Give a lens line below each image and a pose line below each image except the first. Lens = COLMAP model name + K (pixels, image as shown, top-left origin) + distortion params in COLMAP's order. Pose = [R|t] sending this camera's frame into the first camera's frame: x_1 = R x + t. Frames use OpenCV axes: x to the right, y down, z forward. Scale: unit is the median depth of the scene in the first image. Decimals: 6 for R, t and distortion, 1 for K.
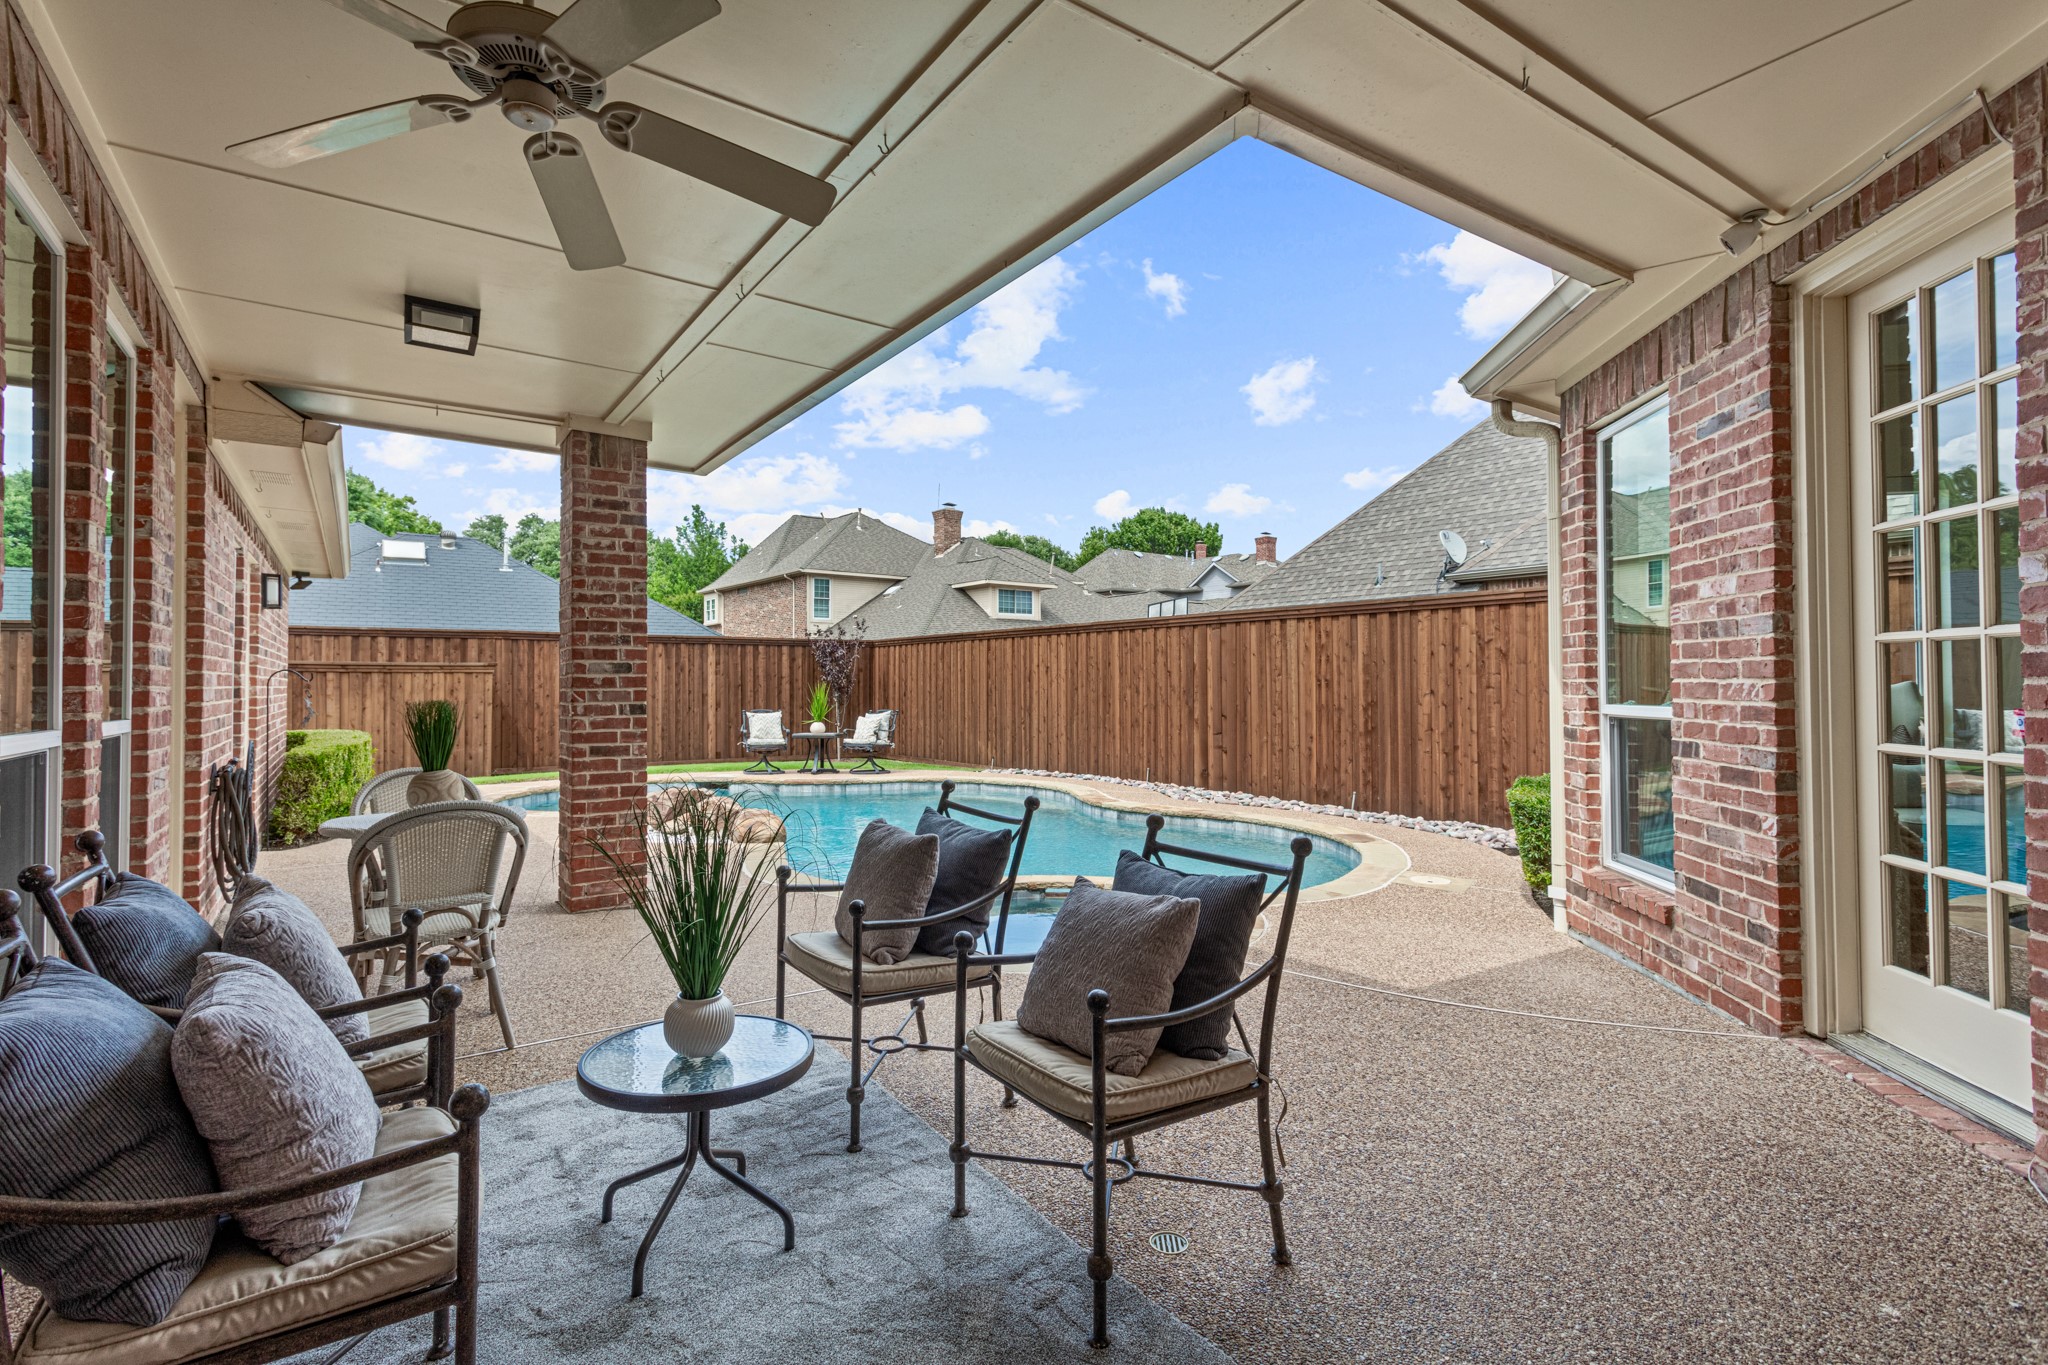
lens RADIAL K [[975.2, 0, 1018.3], [0, 975.2, 675.4], [0, 0, 1]] dist [0.006371, 0.000916]
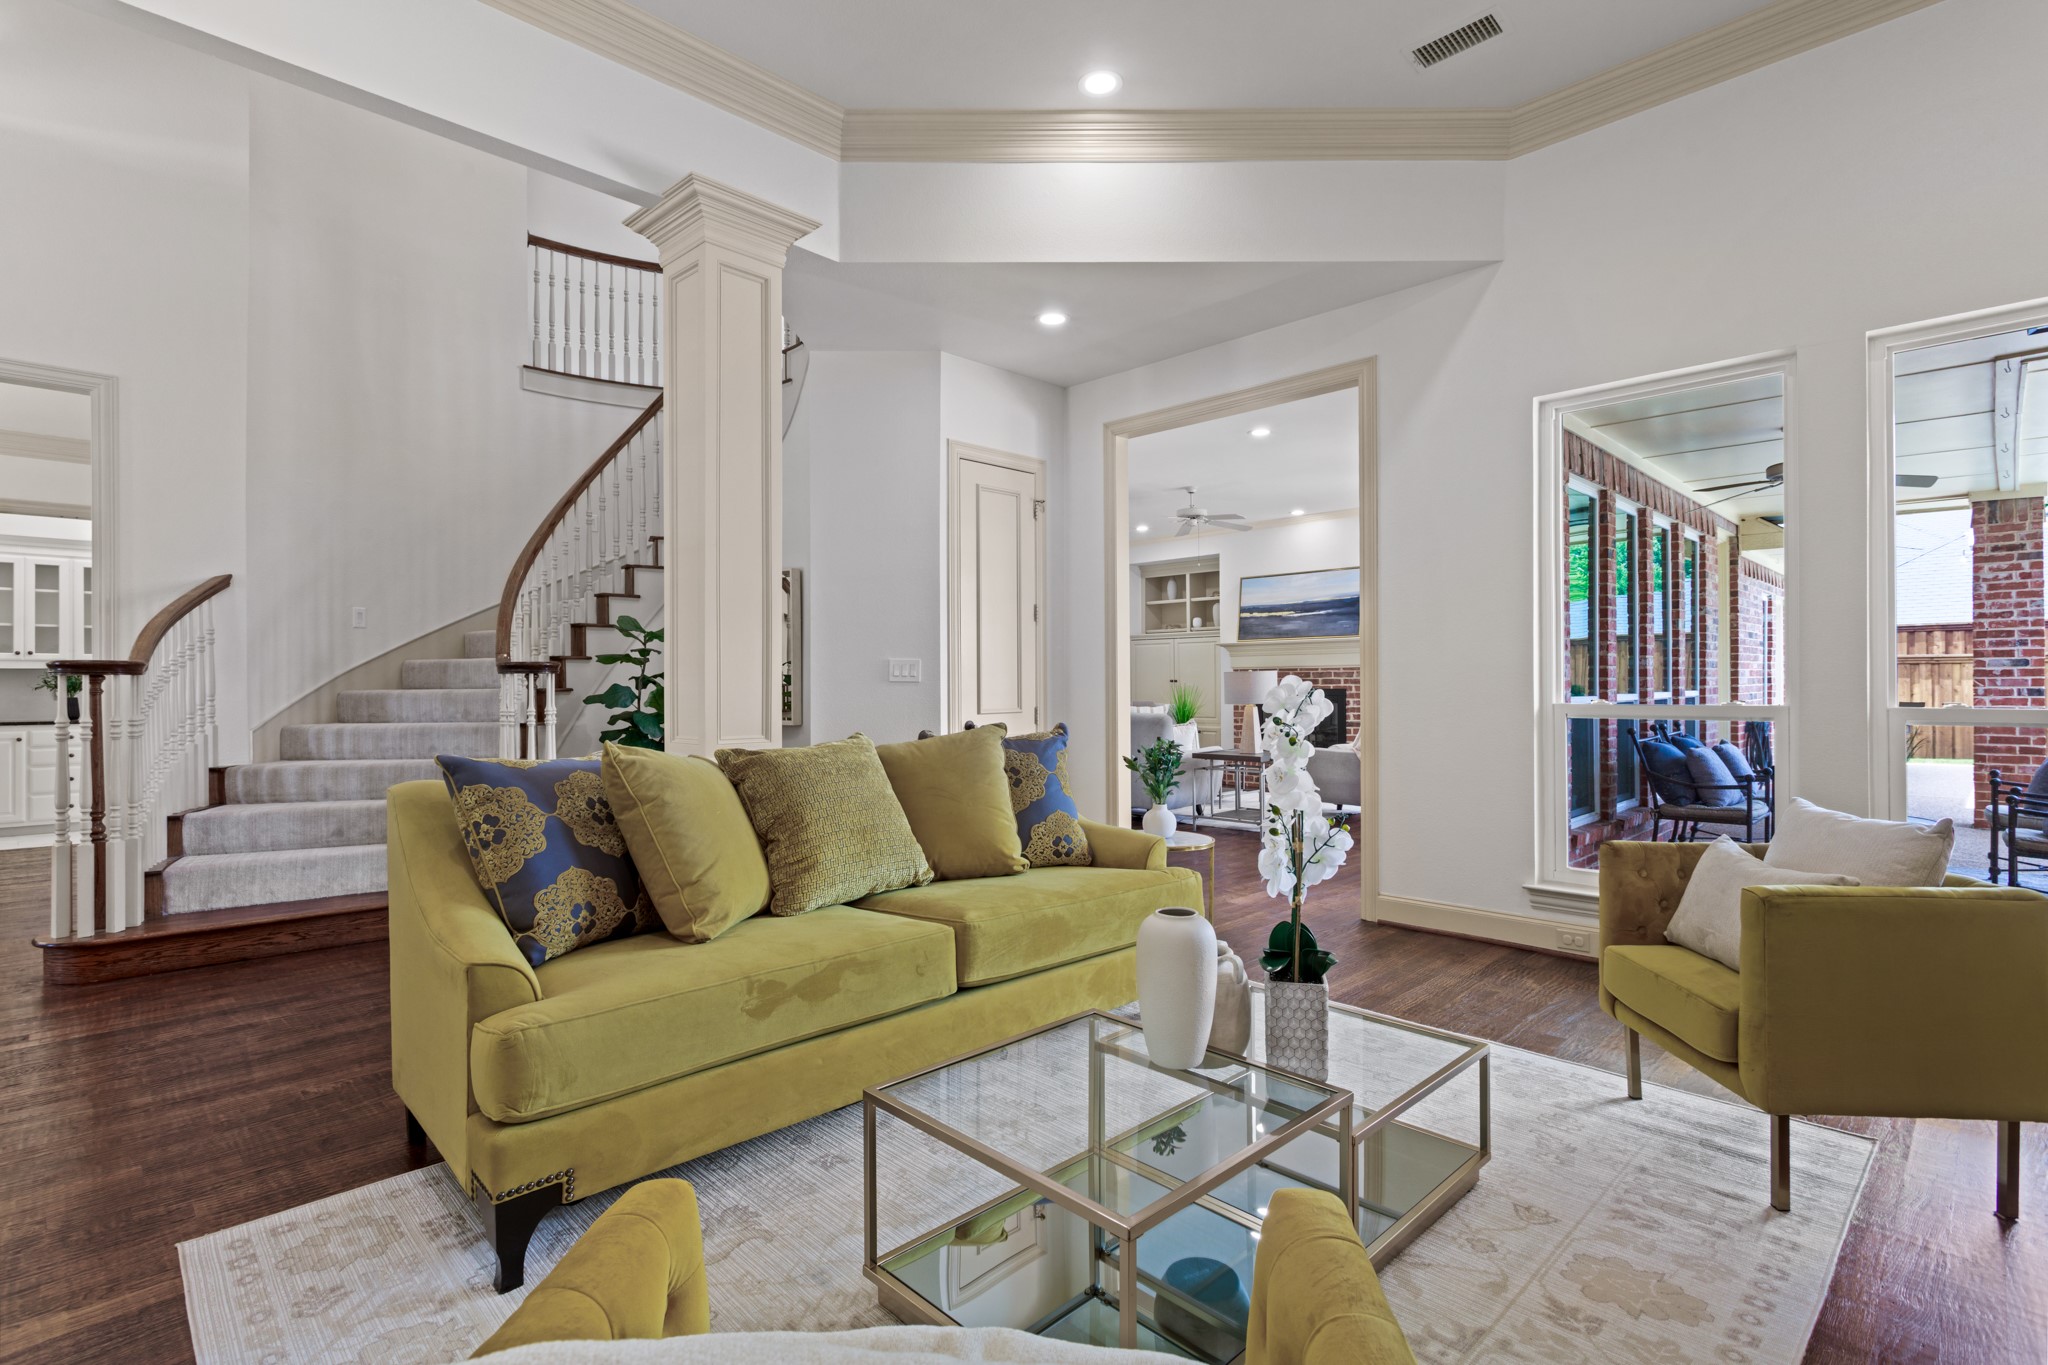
lens RADIAL K [[975.2, 0, 1018.3], [0, 975.2, 675.4], [0, 0, 1]] dist [0.006371, 0.000916]
pose [[0.187579, -0.004431, -0.982239, 0.715728], [0.015039, 0.999886, -0.001639, -0.008517], [0.982134, -0.014464, 0.187624, -0.685242]]
